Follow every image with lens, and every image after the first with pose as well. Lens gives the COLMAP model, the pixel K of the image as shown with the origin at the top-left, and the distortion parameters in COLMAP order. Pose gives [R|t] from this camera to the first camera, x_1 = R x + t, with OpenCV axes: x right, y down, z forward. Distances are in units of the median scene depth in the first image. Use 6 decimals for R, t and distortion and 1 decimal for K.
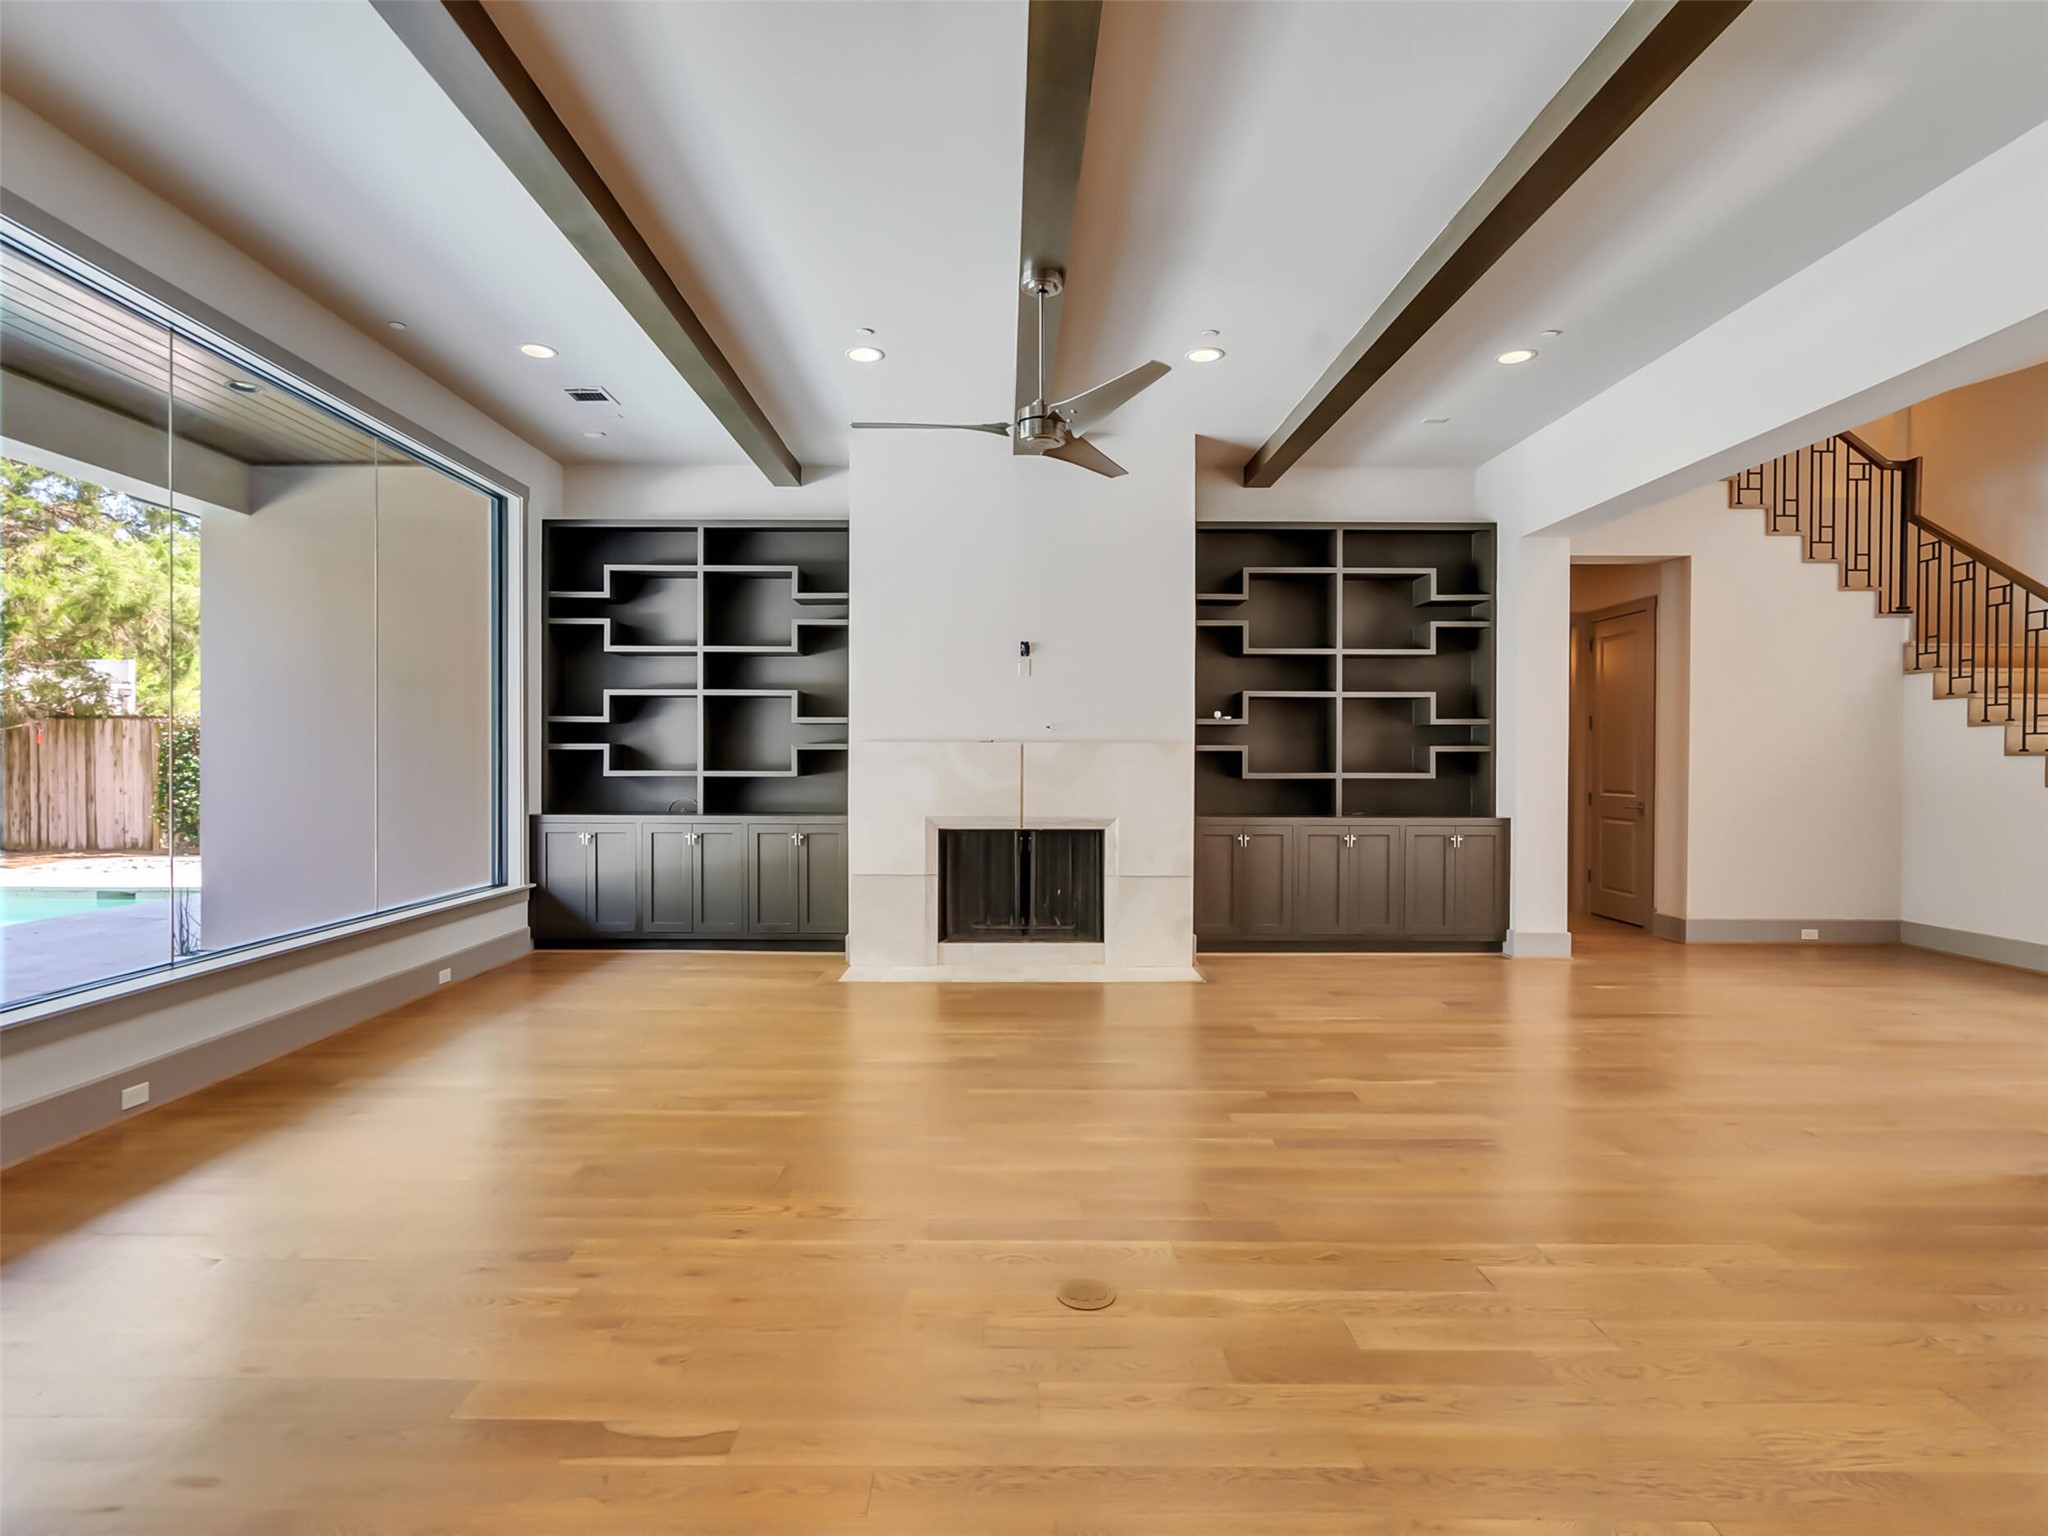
lens RADIAL K [[1045.8, 0, 1006.7], [0, 1045.8, 771.6], [0, 0, 1]] dist [-0.011876, 0.006721]
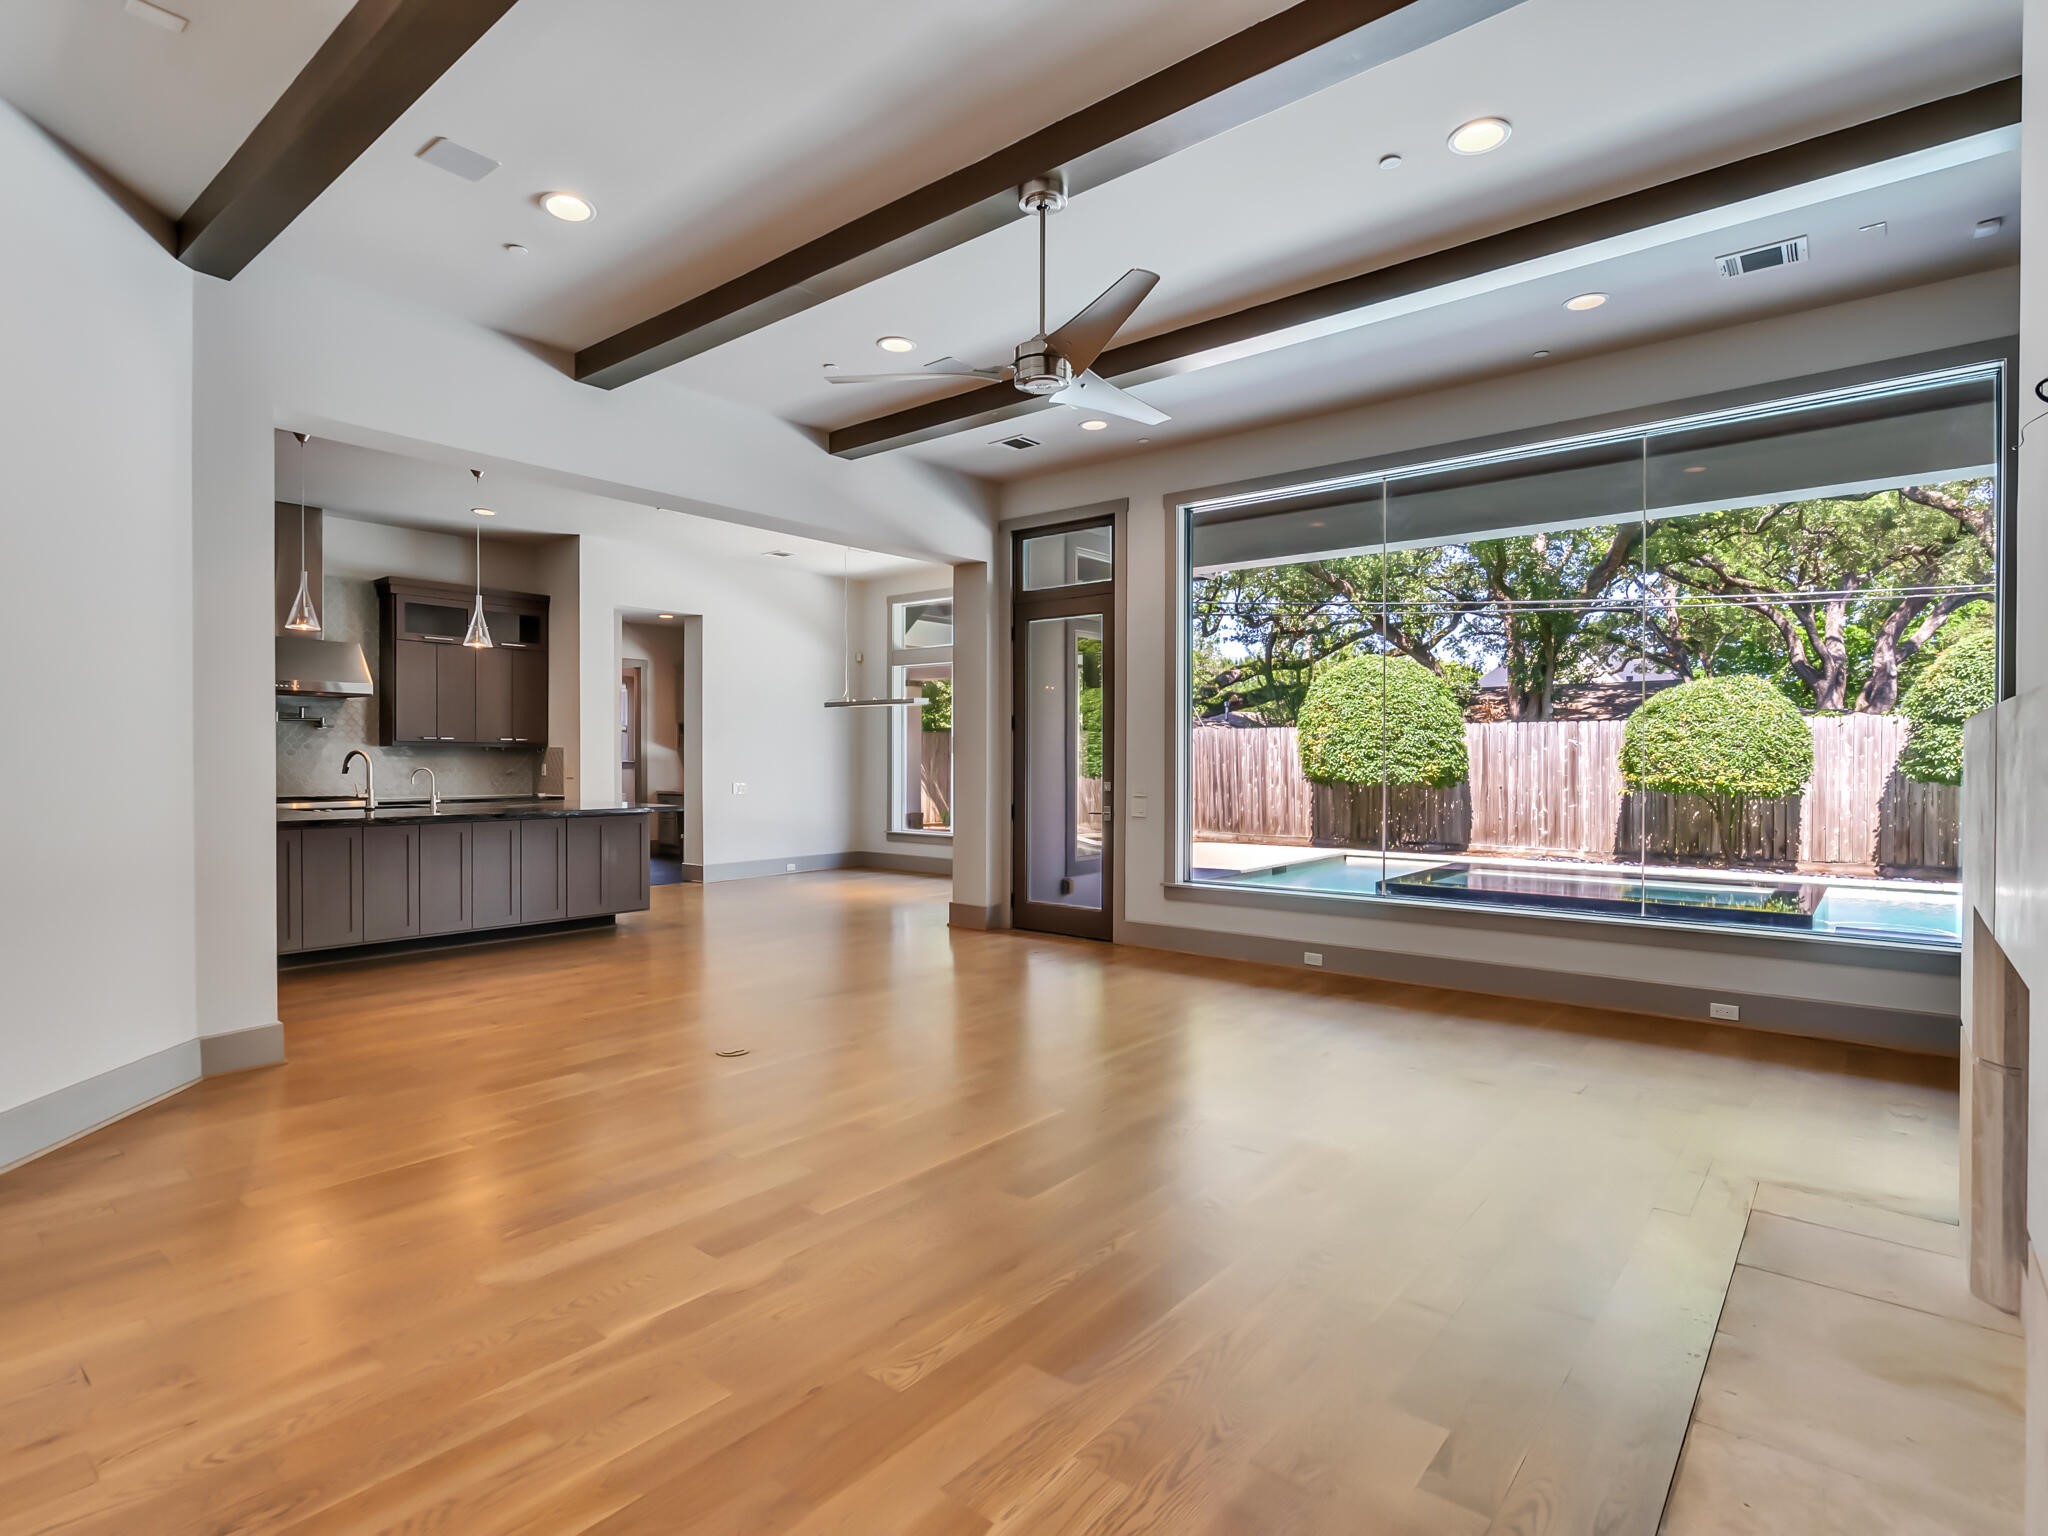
lens RADIAL K [[1045.8, 0, 1006.7], [0, 1045.8, 771.6], [0, 0, 1]] dist [-0.011876, 0.006721]
pose [[-0.642948, 0.005447, -0.765890, 0.426367], [-0.010777, 0.999811, 0.016157, -0.008509], [0.765834, 0.018642, -0.642768, 0.926133]]
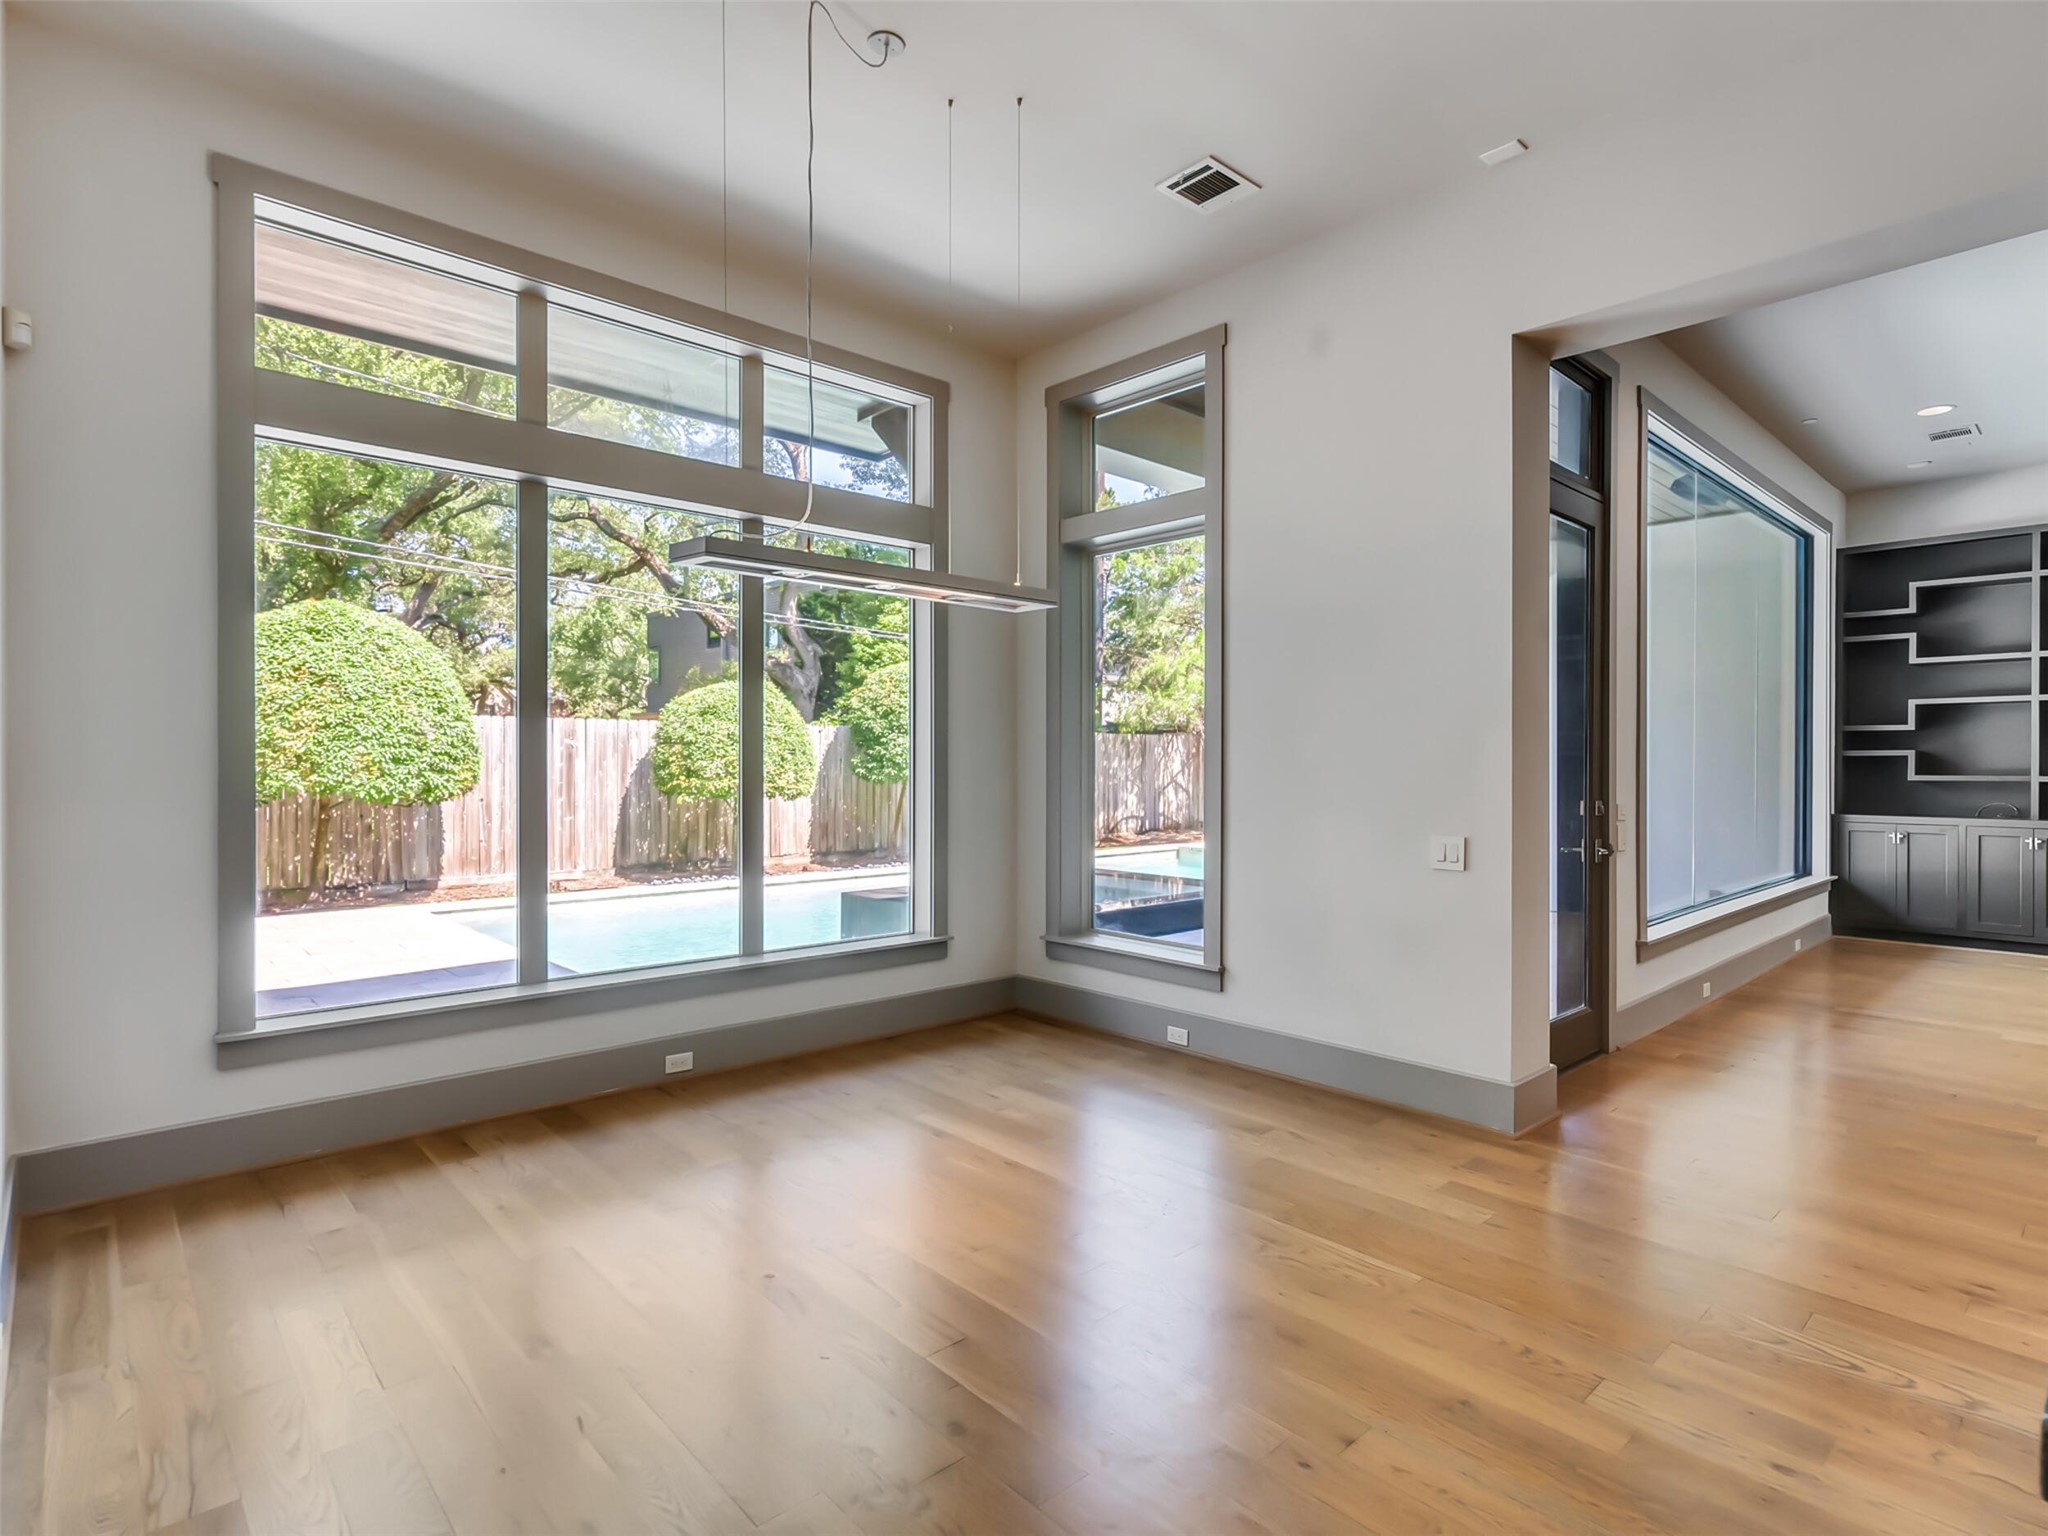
lens RADIAL K [[1045.8, 0, 1006.7], [0, 1045.8, 771.6], [0, 0, 1]] dist [-0.011876, 0.006721]
pose [[0.664595, 0.003390, -0.747196, -0.209851], [-0.005904, 0.999982, -0.000715, 0.001472], [0.747181, 0.004887, 0.664603, -0.408115]]
